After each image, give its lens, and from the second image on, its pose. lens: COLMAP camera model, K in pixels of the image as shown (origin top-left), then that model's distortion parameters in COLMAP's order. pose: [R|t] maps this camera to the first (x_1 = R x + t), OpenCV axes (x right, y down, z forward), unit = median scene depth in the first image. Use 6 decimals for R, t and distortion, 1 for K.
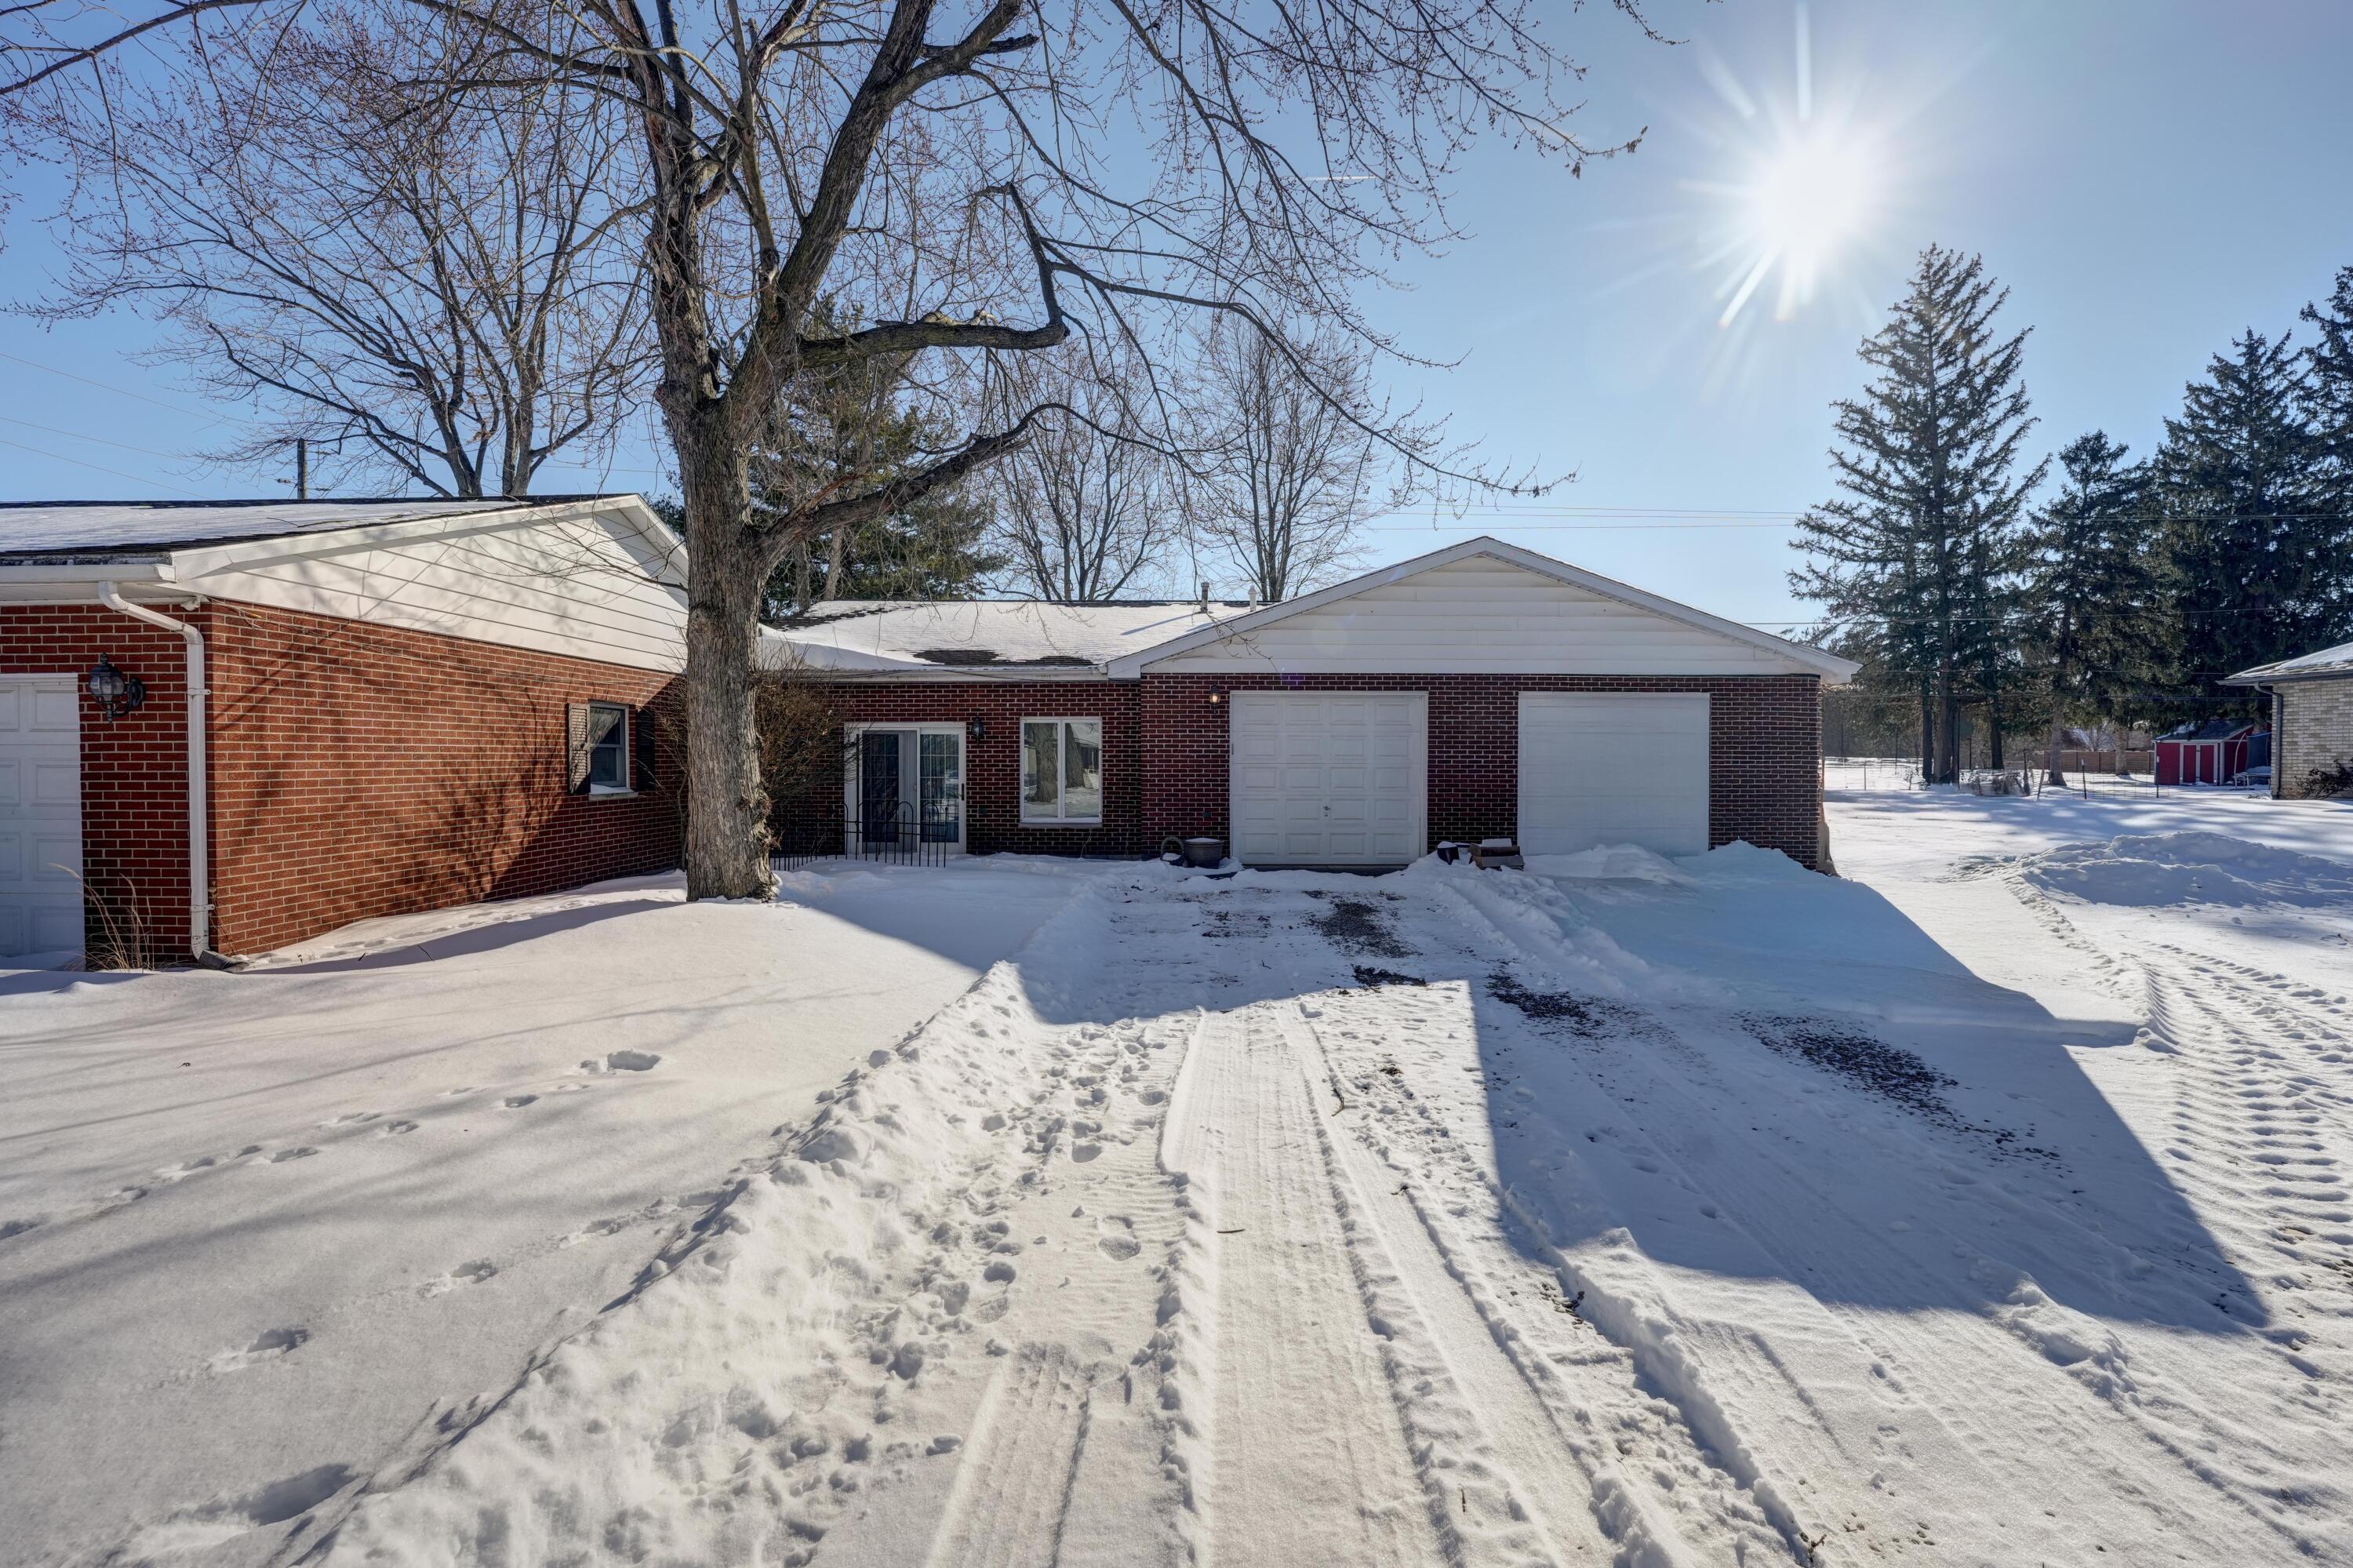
lens RADIAL K [[950.3, 0, 1187.1], [0, 950.3, 776.6], [0, 0, 1]] dist [-0.024249, 0.000325]
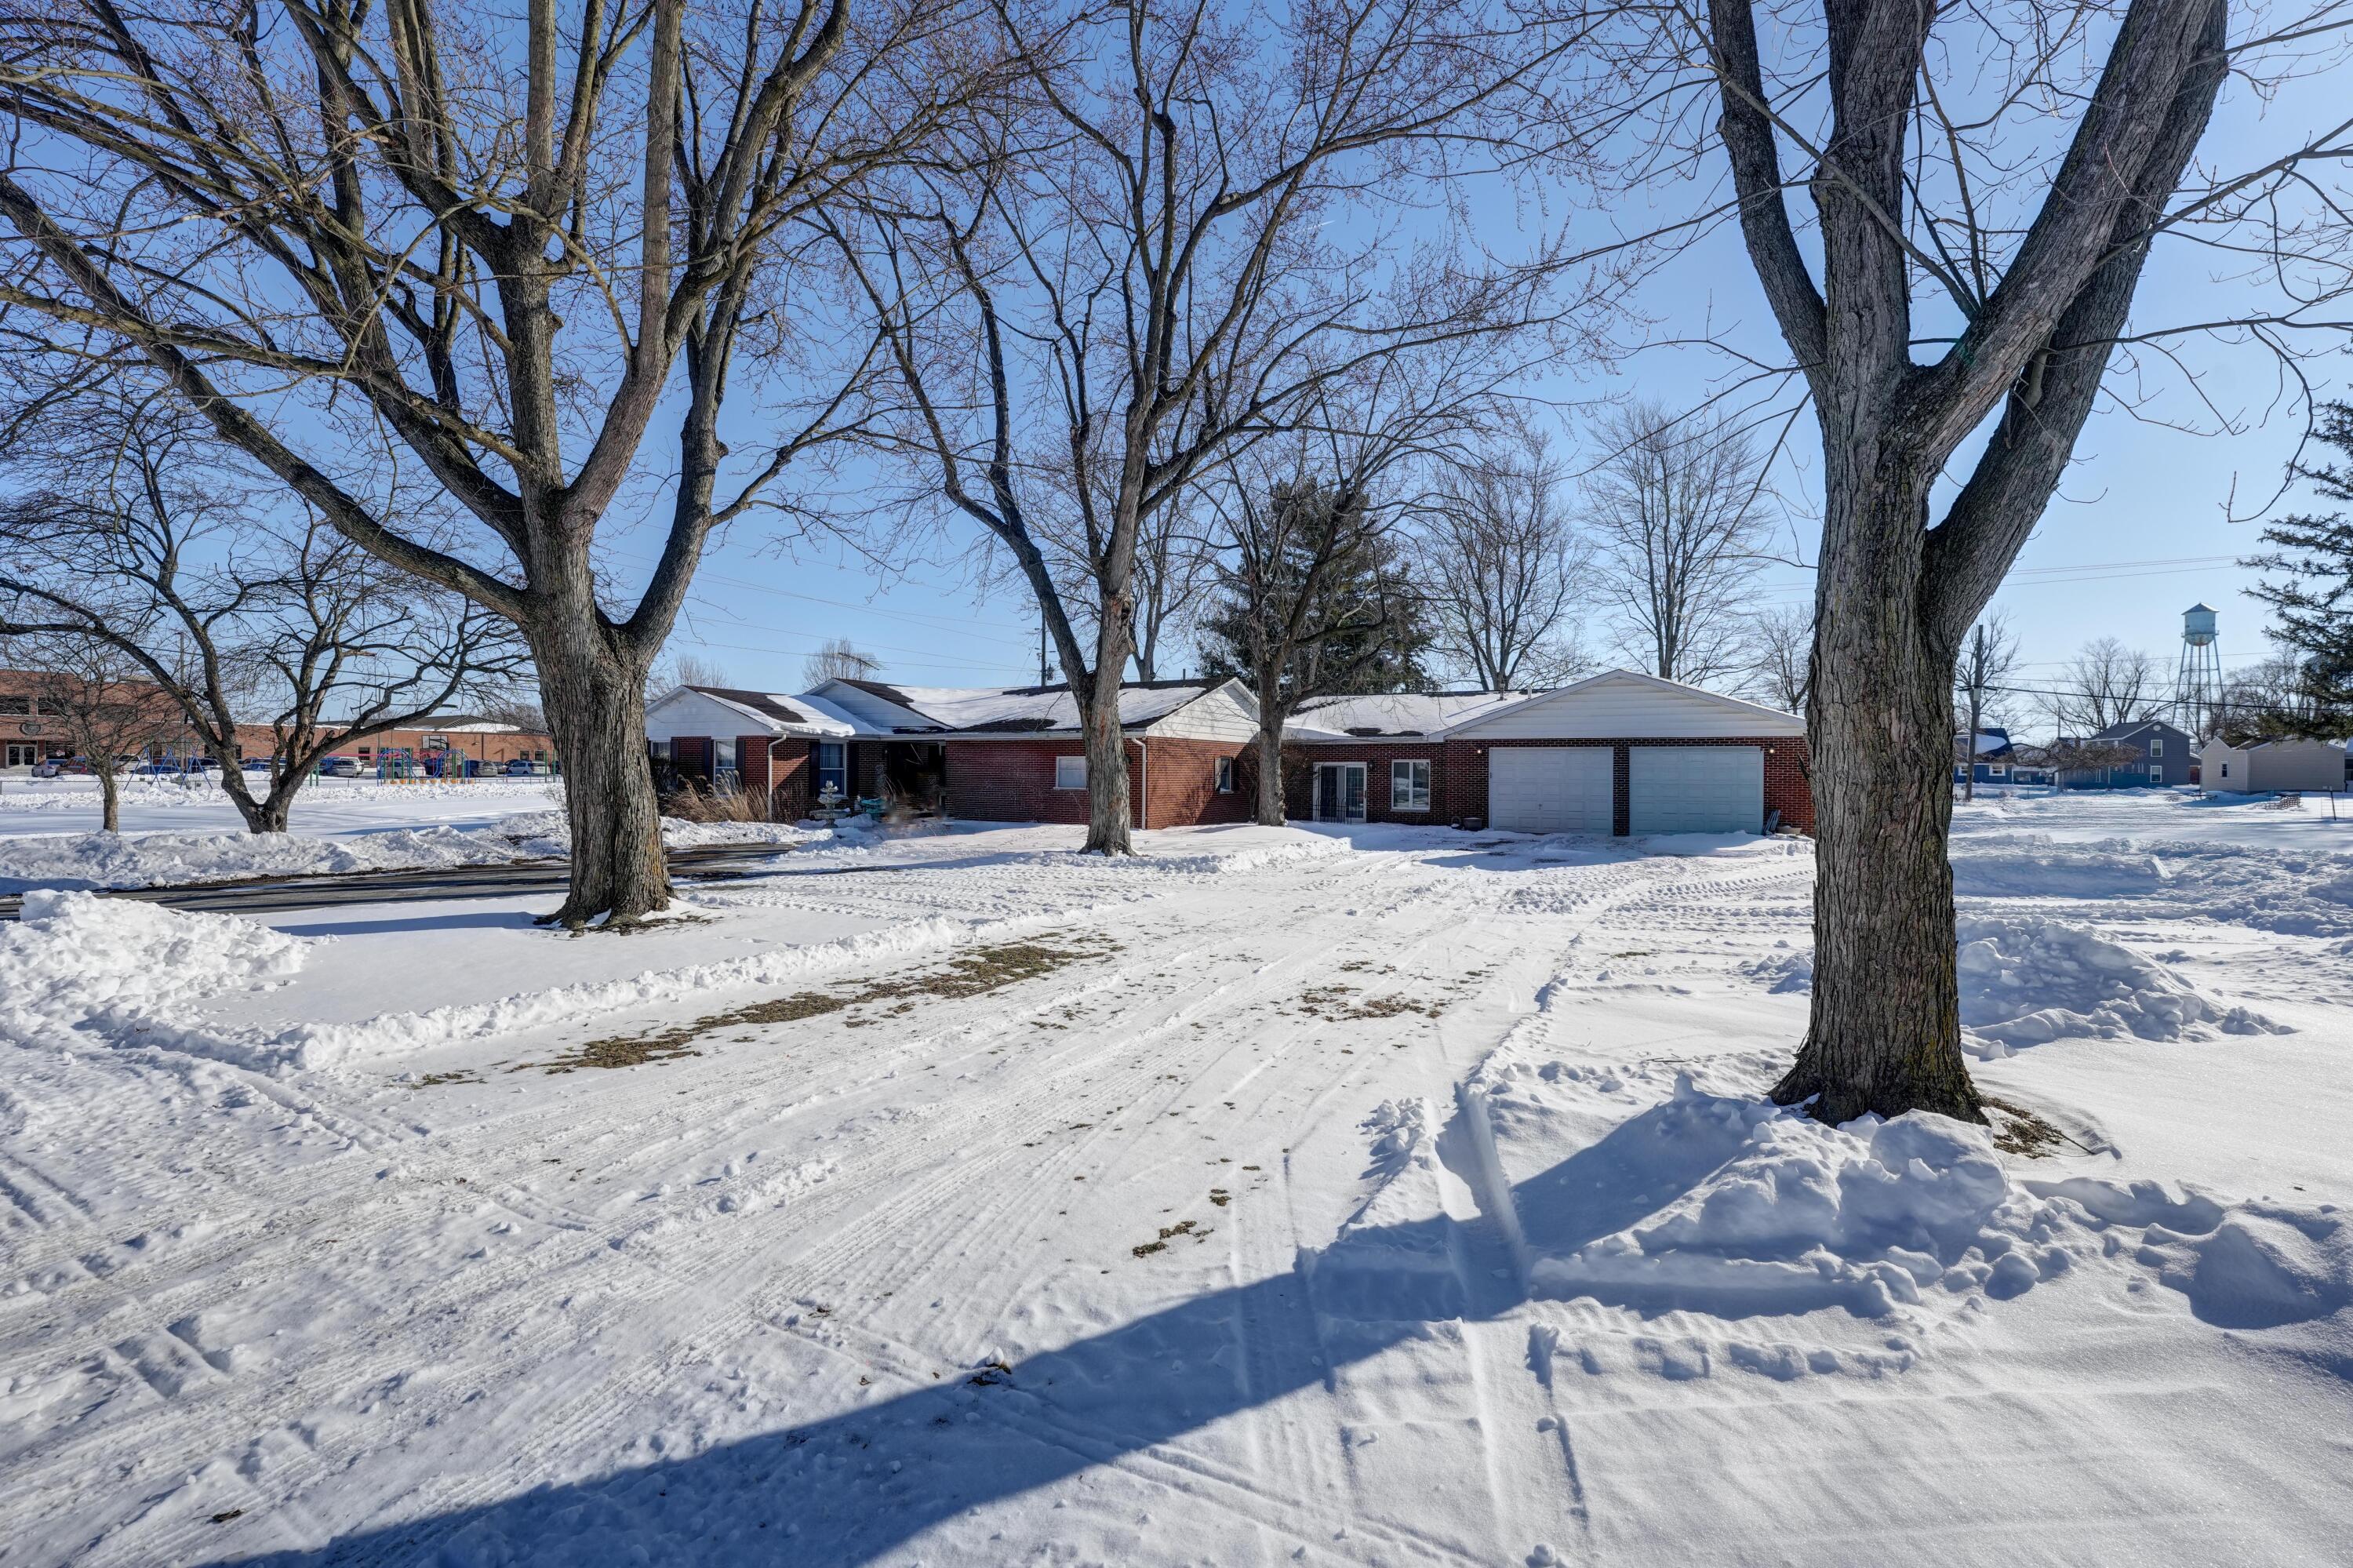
lens RADIAL K [[950.3, 0, 1187.1], [0, 950.3, 776.6], [0, 0, 1]] dist [-0.024249, 0.000325]
pose [[0.876183, 0.009083, -0.481893, 0.451607], [-0.015909, 0.999823, -0.010080, 0.003891], [0.481716, 0.016499, 0.876172, -1.090866]]
